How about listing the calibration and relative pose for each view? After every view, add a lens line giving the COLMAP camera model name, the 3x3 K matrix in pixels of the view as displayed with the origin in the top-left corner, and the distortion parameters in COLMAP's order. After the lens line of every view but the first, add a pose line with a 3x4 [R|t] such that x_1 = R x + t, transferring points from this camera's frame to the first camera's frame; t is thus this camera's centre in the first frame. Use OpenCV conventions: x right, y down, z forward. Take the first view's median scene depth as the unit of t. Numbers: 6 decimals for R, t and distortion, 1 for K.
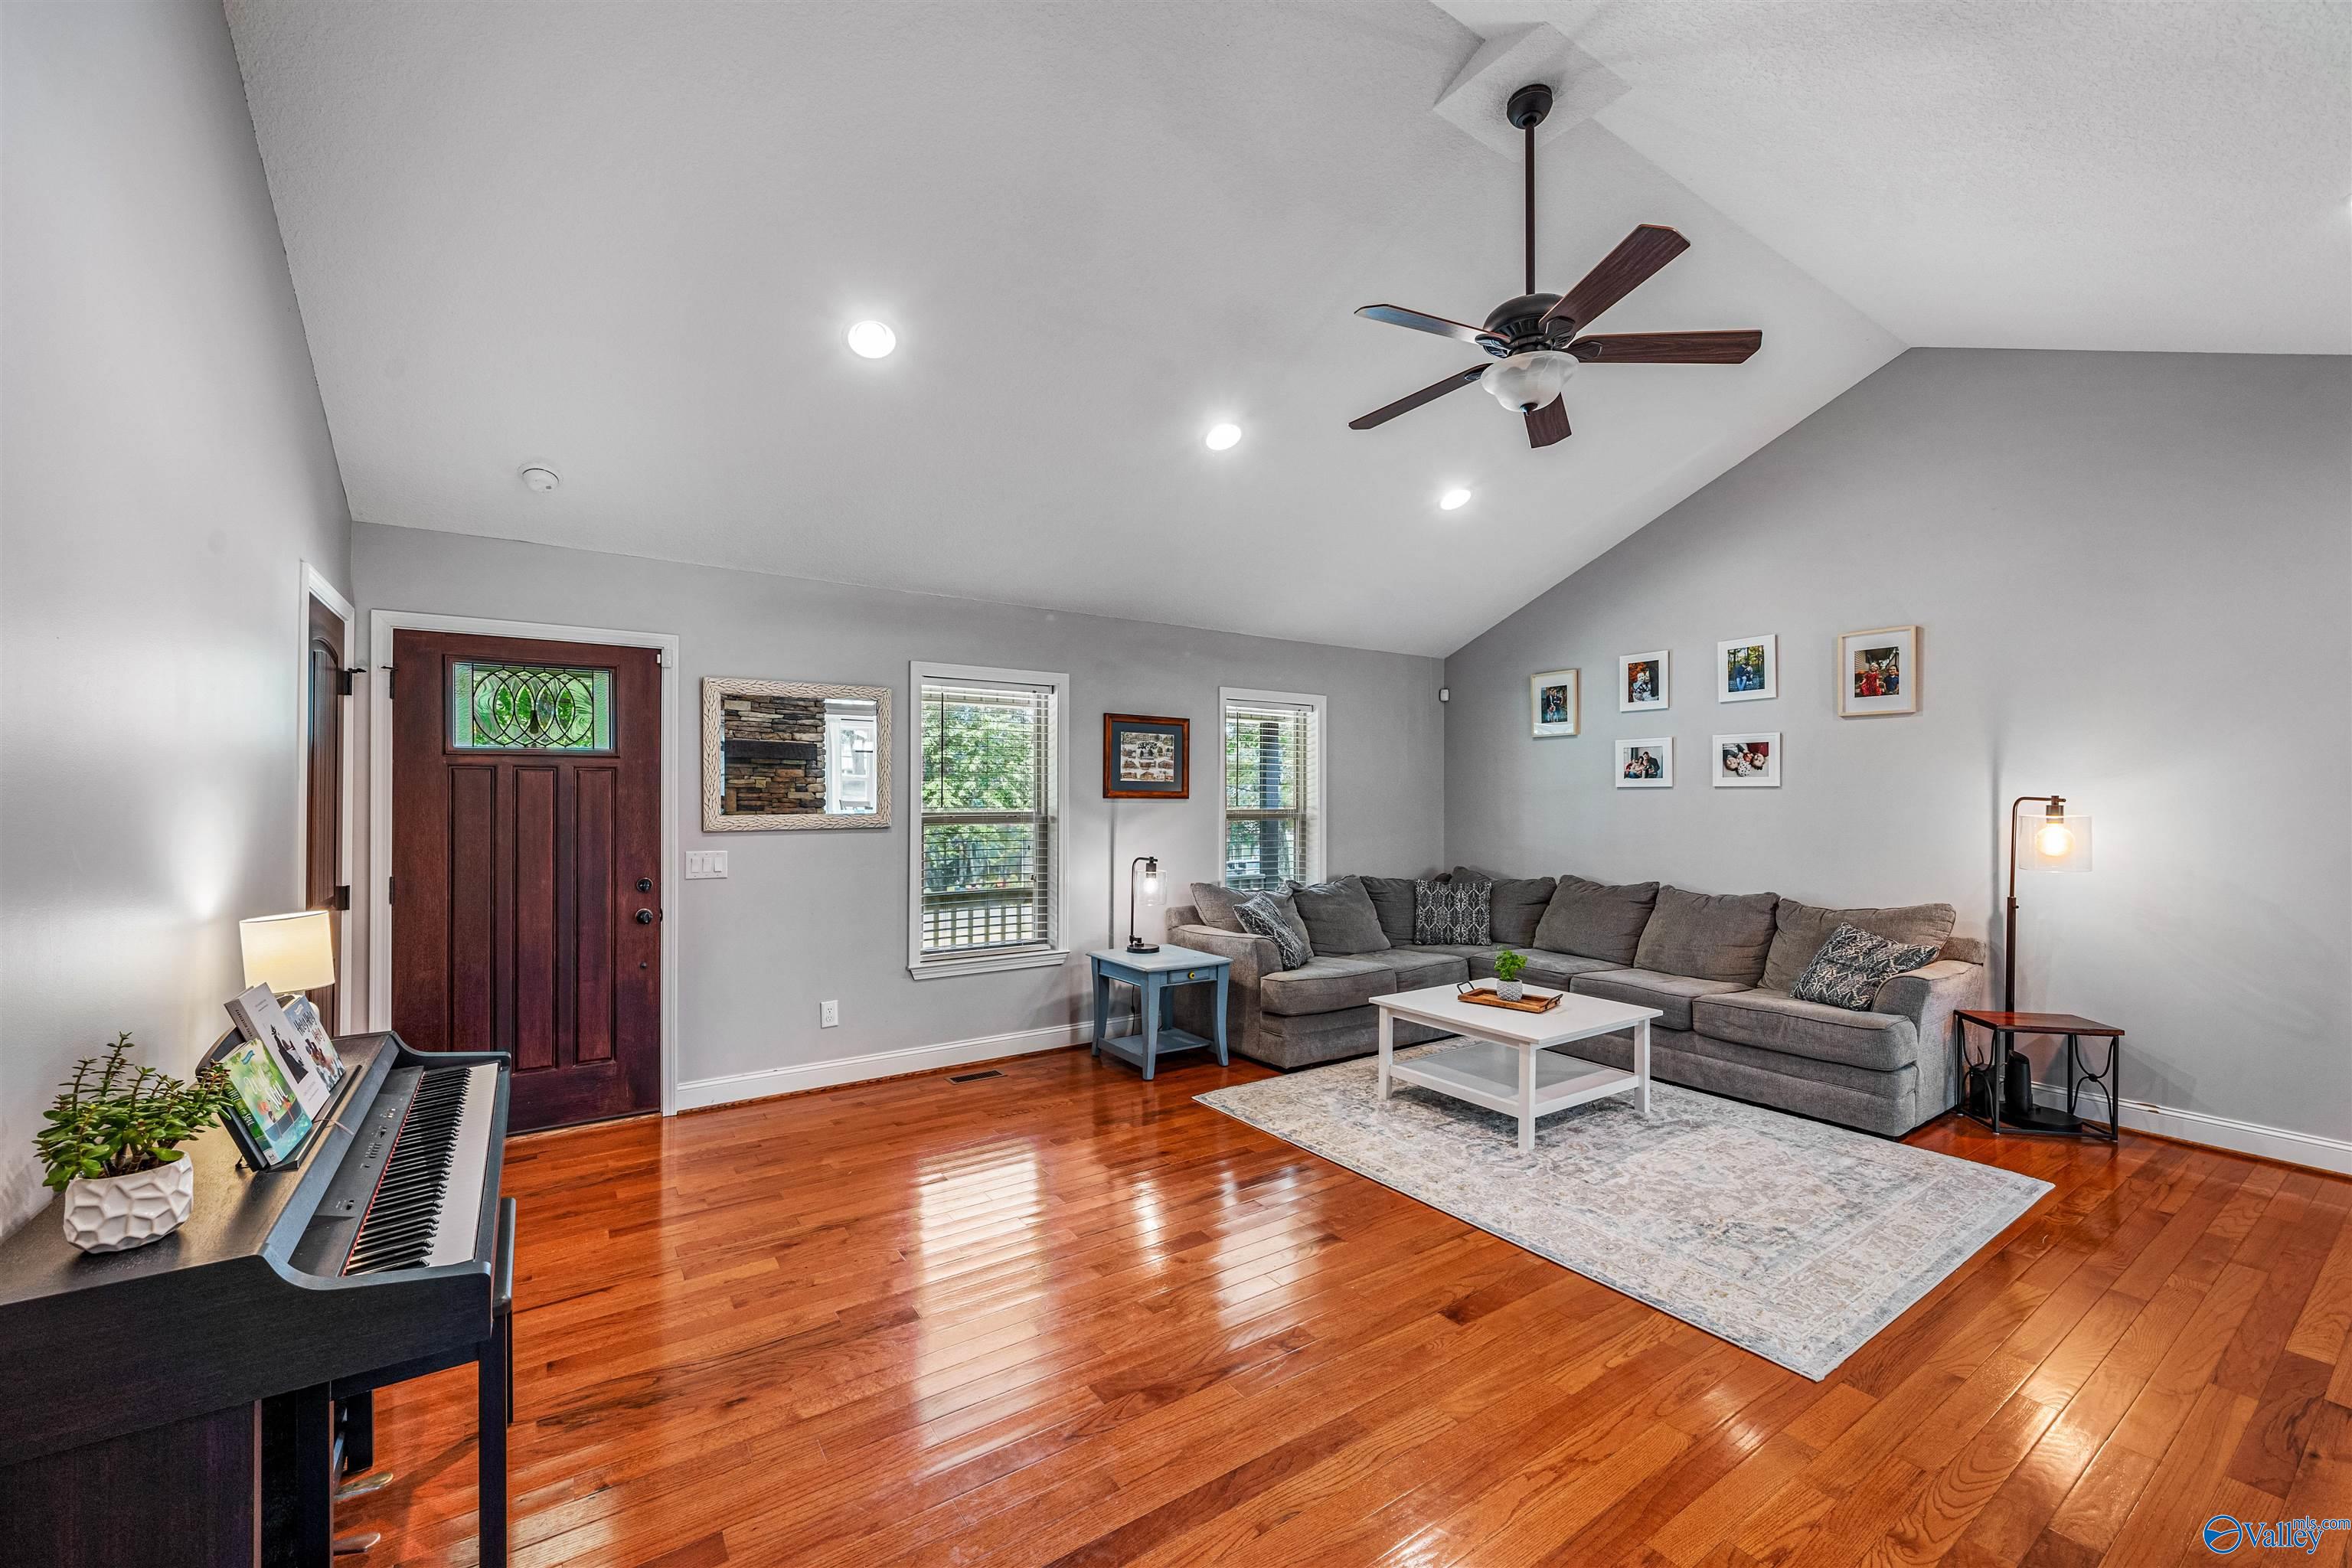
lens RADIAL K [[944.2, 0, 1162.9], [0, 944.2, 794.1], [0, 0, 1]] dist [0.000705, 0.000514]
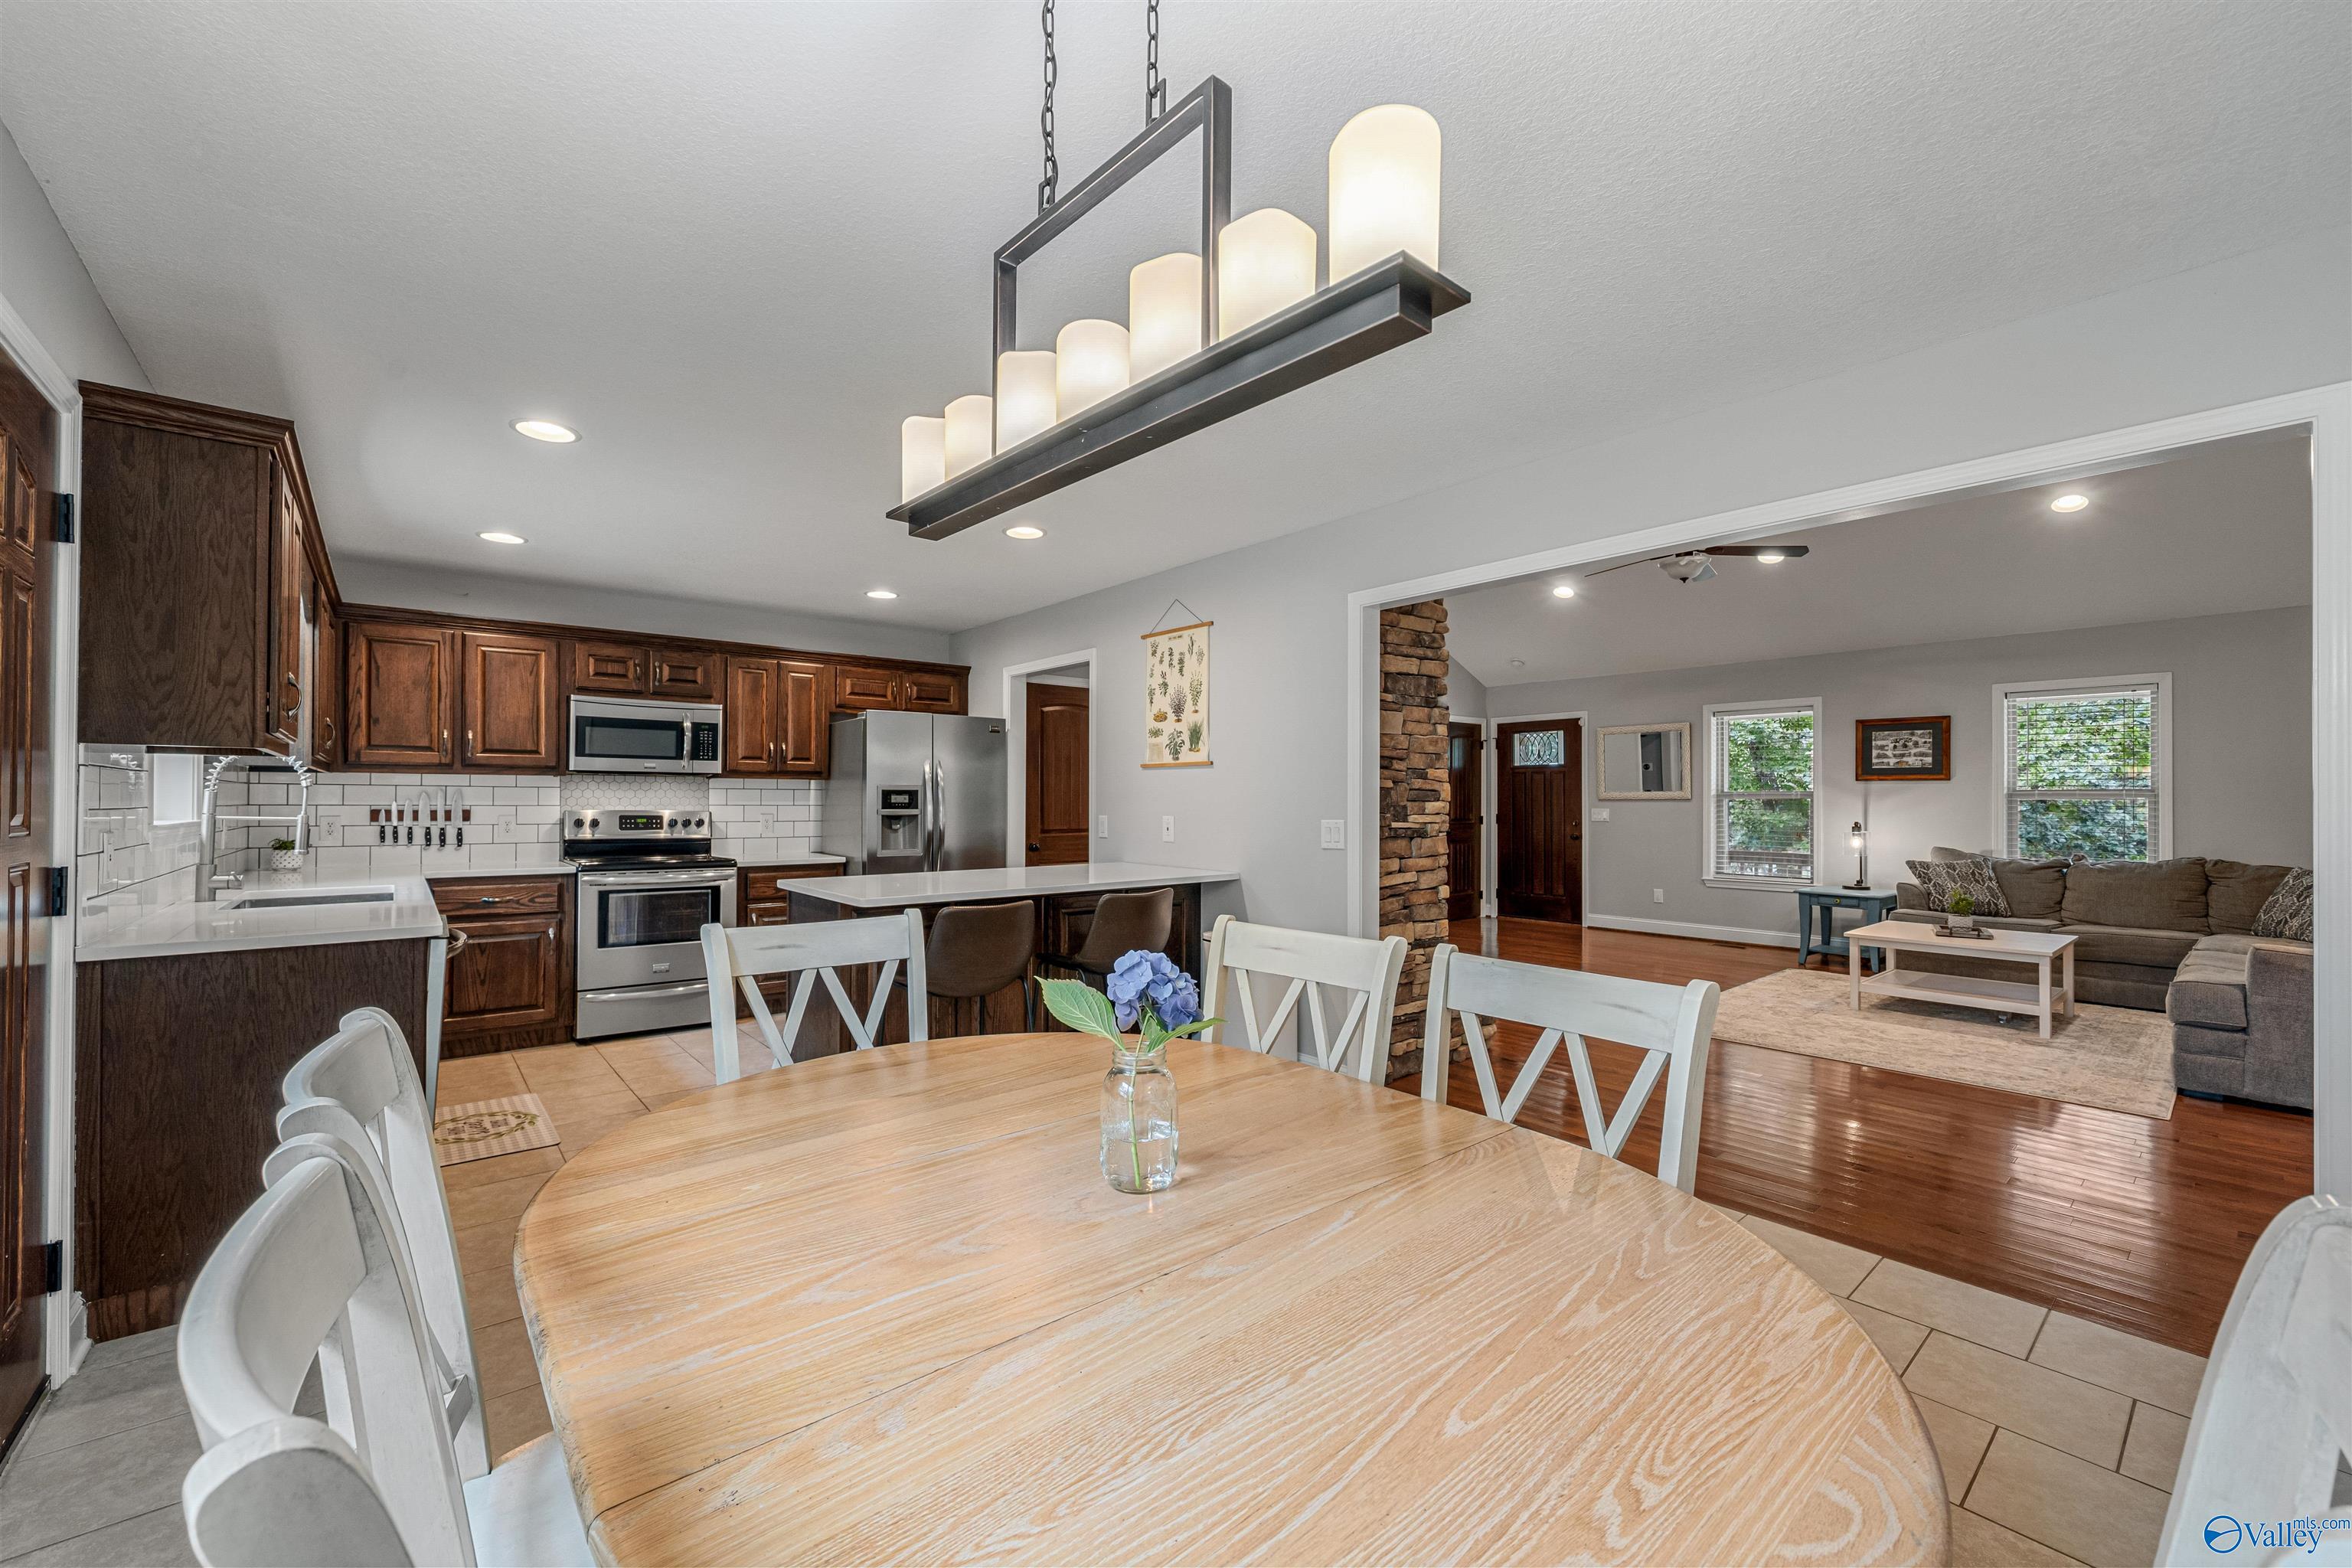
lens RADIAL K [[944.2, 0, 1166.0], [0, 944.2, 791.4], [0, 0, 1]] dist [0.000705, 0.000514]
pose [[0.099601, -0.010203, -0.994975, 1.258798], [0.001940, 0.999948, -0.010060, 0.032826], [0.995026, -0.000928, 0.099616, -0.161411]]
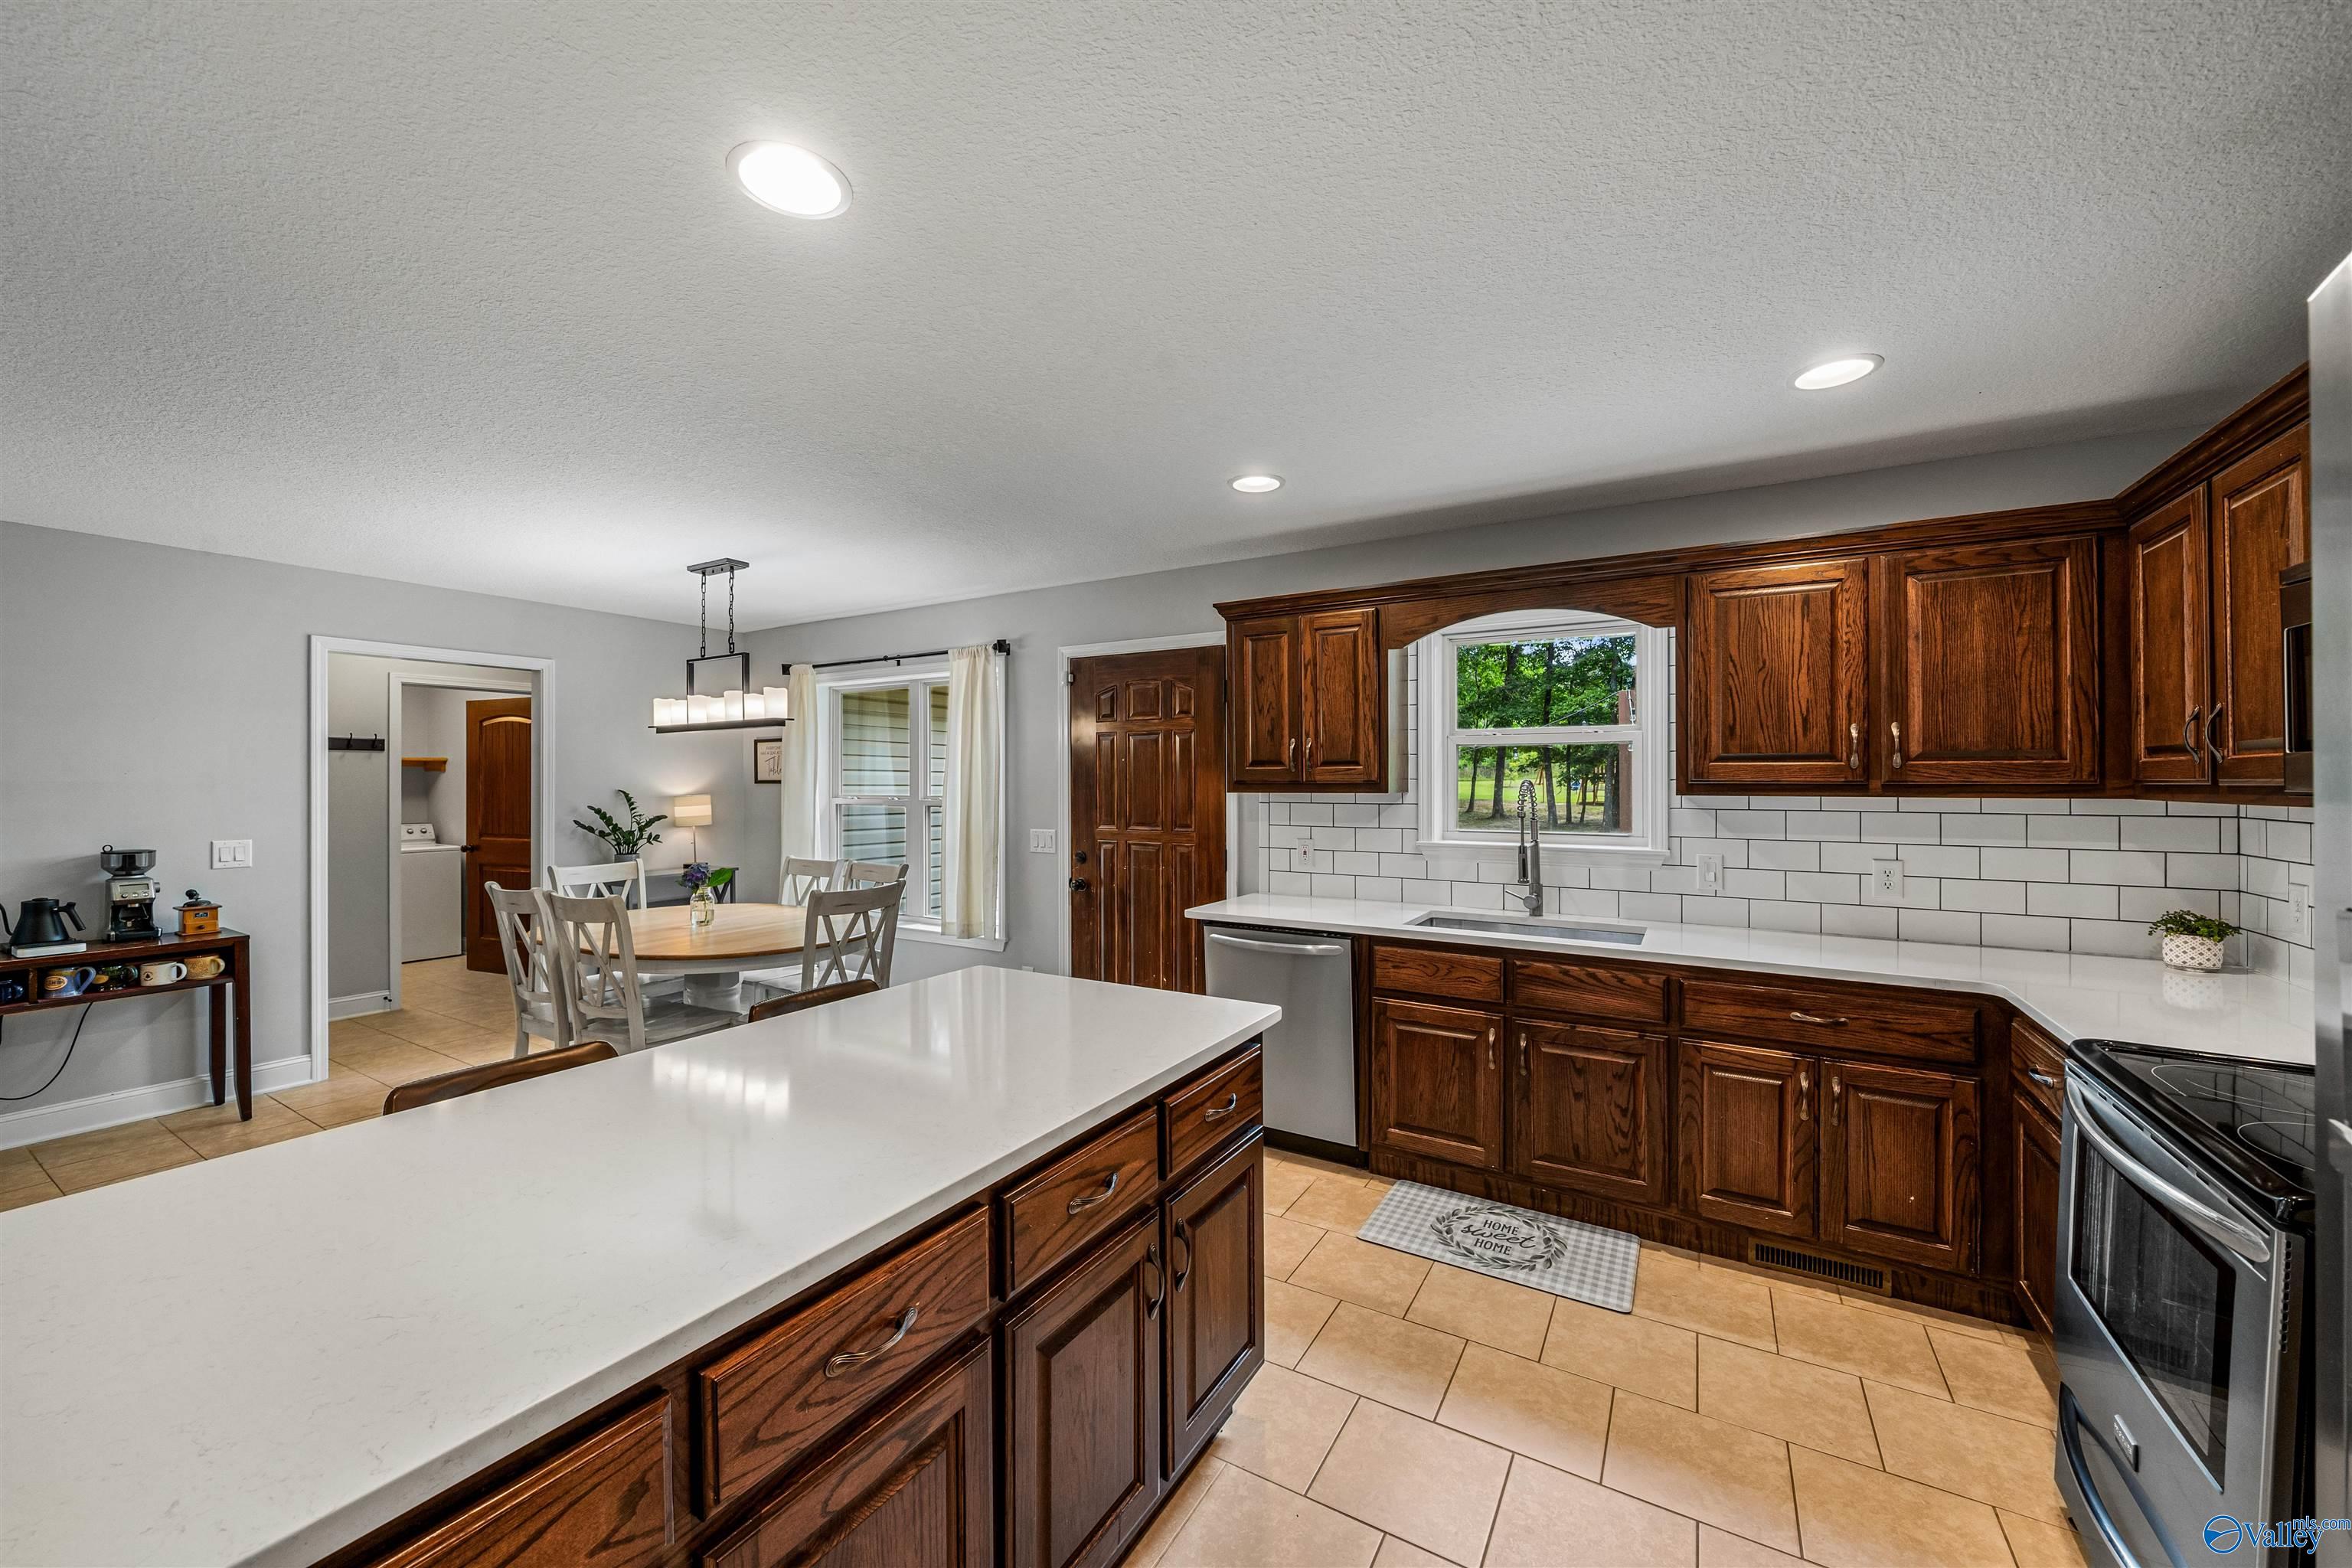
lens RADIAL K [[885.5, 0, 1171.3], [0, 885.5, 777.8], [0, 0, 1]] dist [-0.002377, -0.000126]
pose [[-0.421979, -0.000017, 0.906606, 0.120363], [-0.003902, 0.999991, -0.001797, -0.003115], [-0.906597, -0.004296, -0.421975, -0.191403]]
